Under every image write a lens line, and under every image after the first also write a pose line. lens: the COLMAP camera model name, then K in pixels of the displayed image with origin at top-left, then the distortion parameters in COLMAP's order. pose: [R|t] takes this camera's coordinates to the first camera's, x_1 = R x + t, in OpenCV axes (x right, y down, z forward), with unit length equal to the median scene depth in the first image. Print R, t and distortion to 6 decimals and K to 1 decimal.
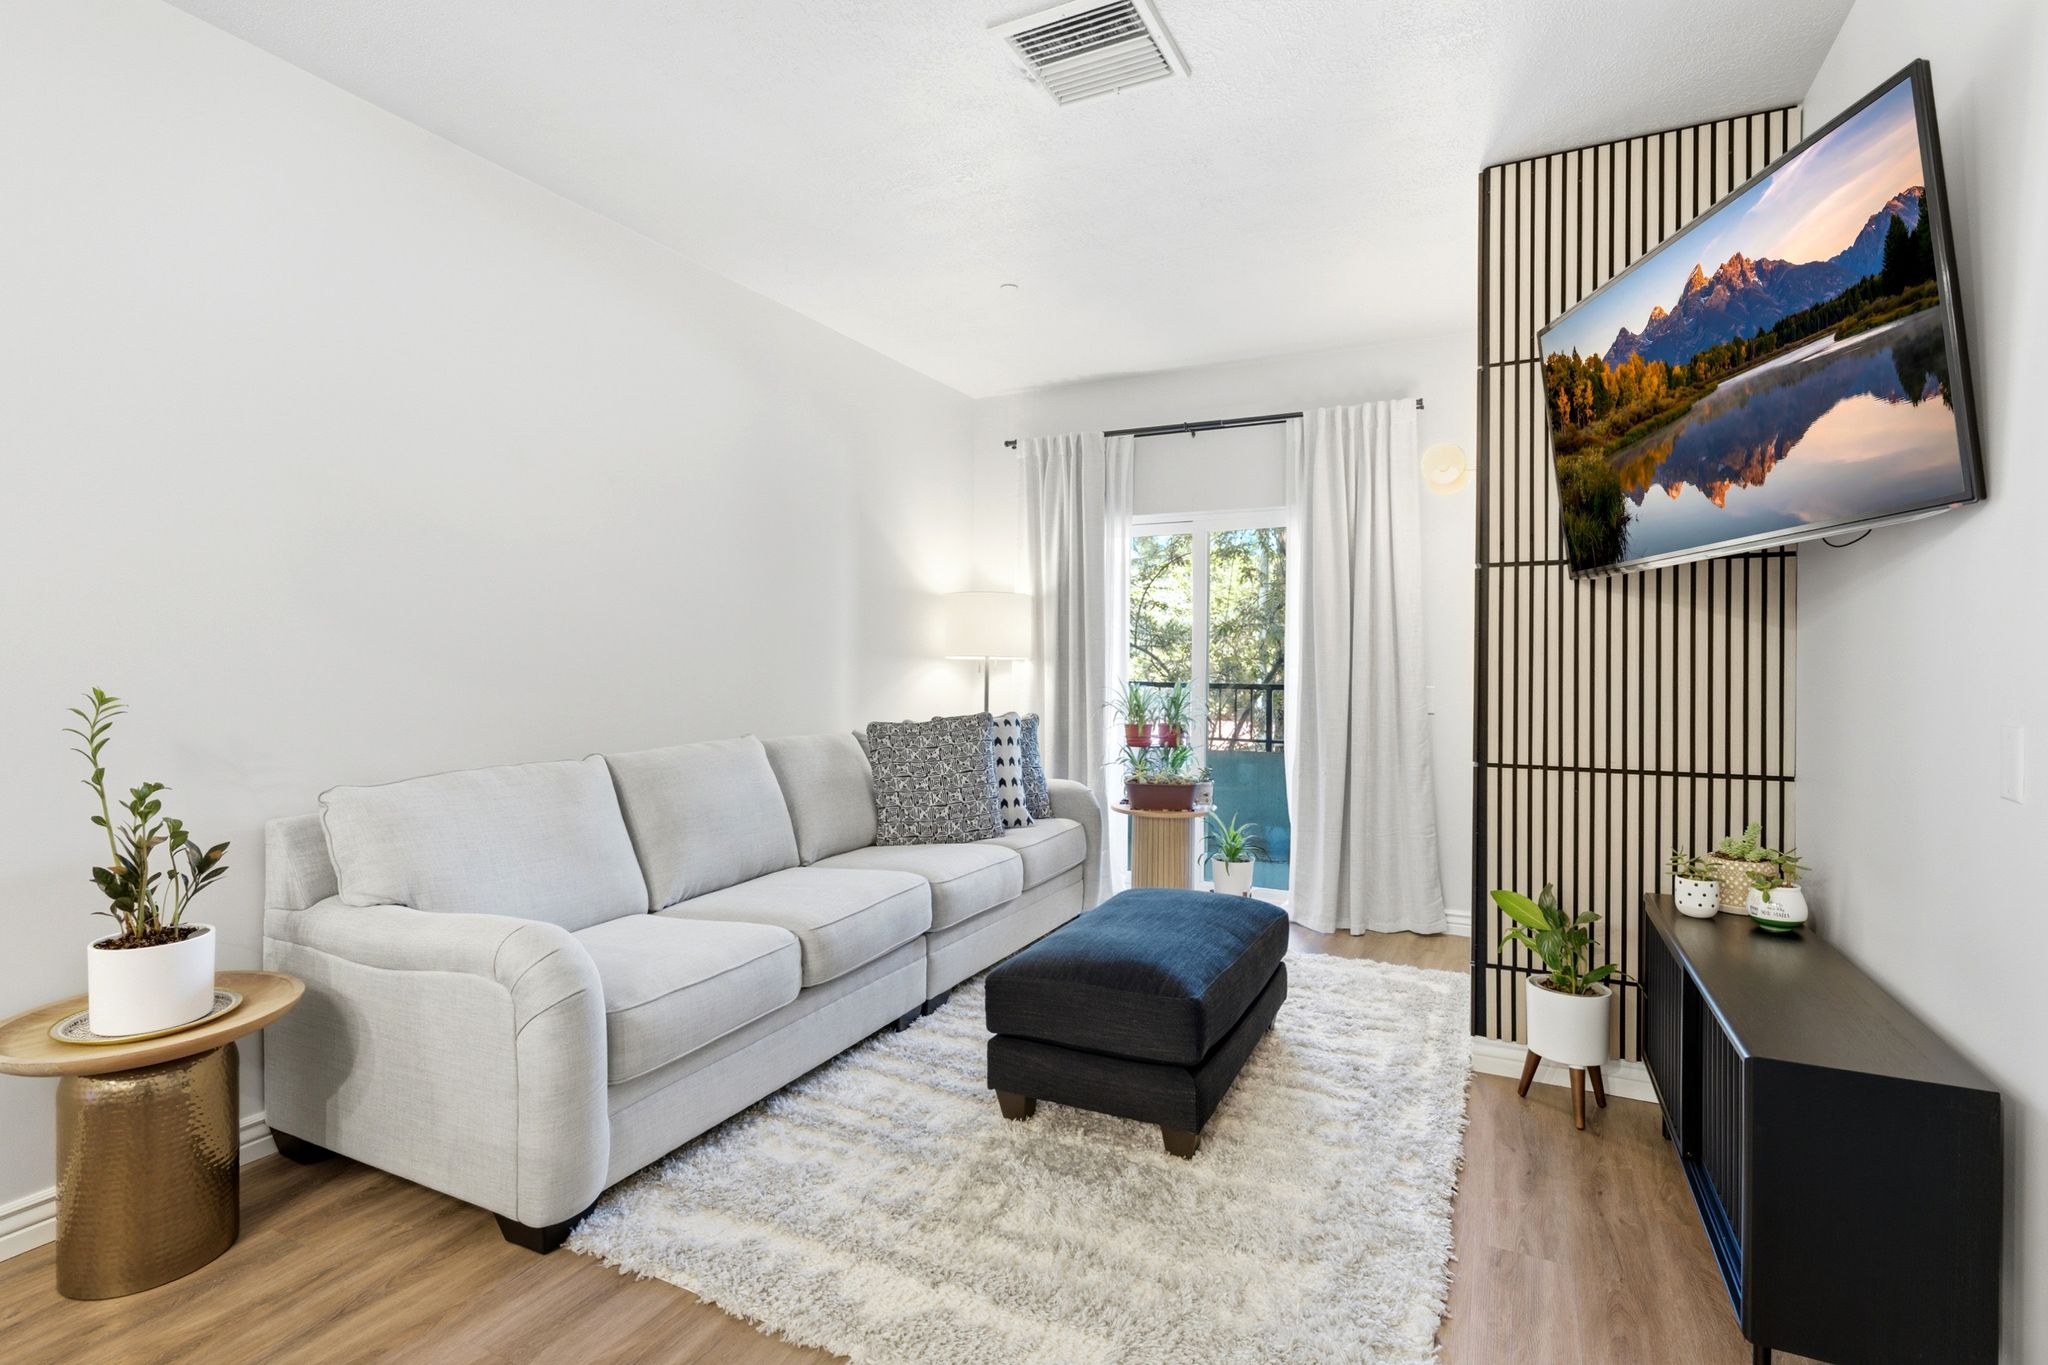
lens RADIAL K [[1024.8, 0, 1013.4], [0, 1024.8, 684.3], [0, 0, 1]] dist [-0.002451, -0.000131]
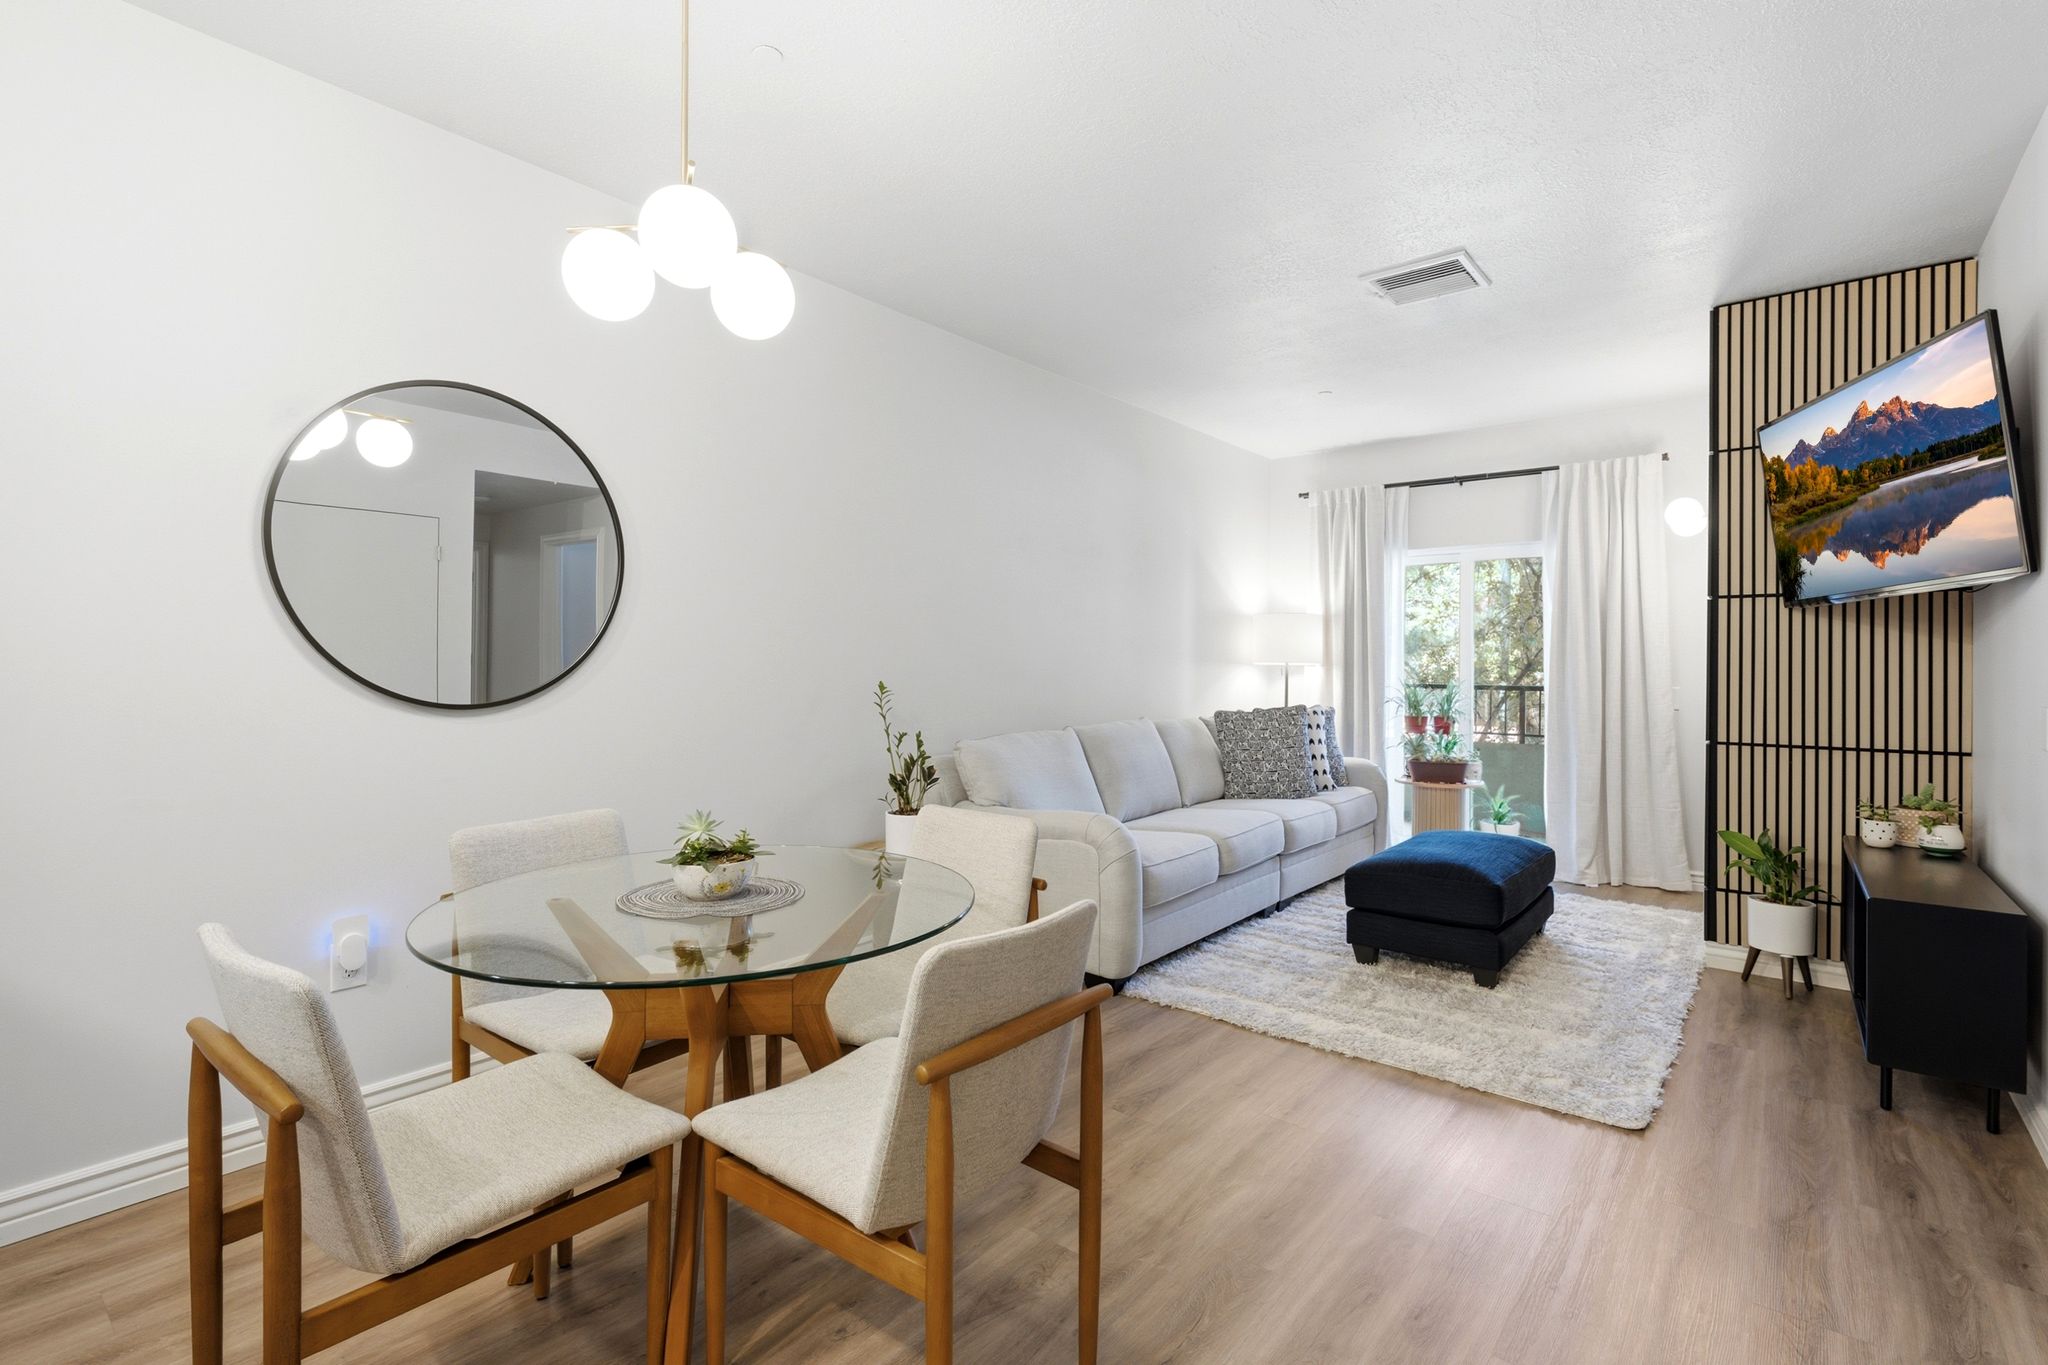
lens RADIAL K [[884.7, 0, 1051.9], [0, 884.7, 675.9], [0, 0, 1]] dist [-0.007897, 0.000397]
pose [[0.972507, 0.003173, -0.232851, -0.149765], [-0.005606, 0.999936, -0.009787, 0.006112], [0.232805, 0.010823, 0.972463, -0.409881]]
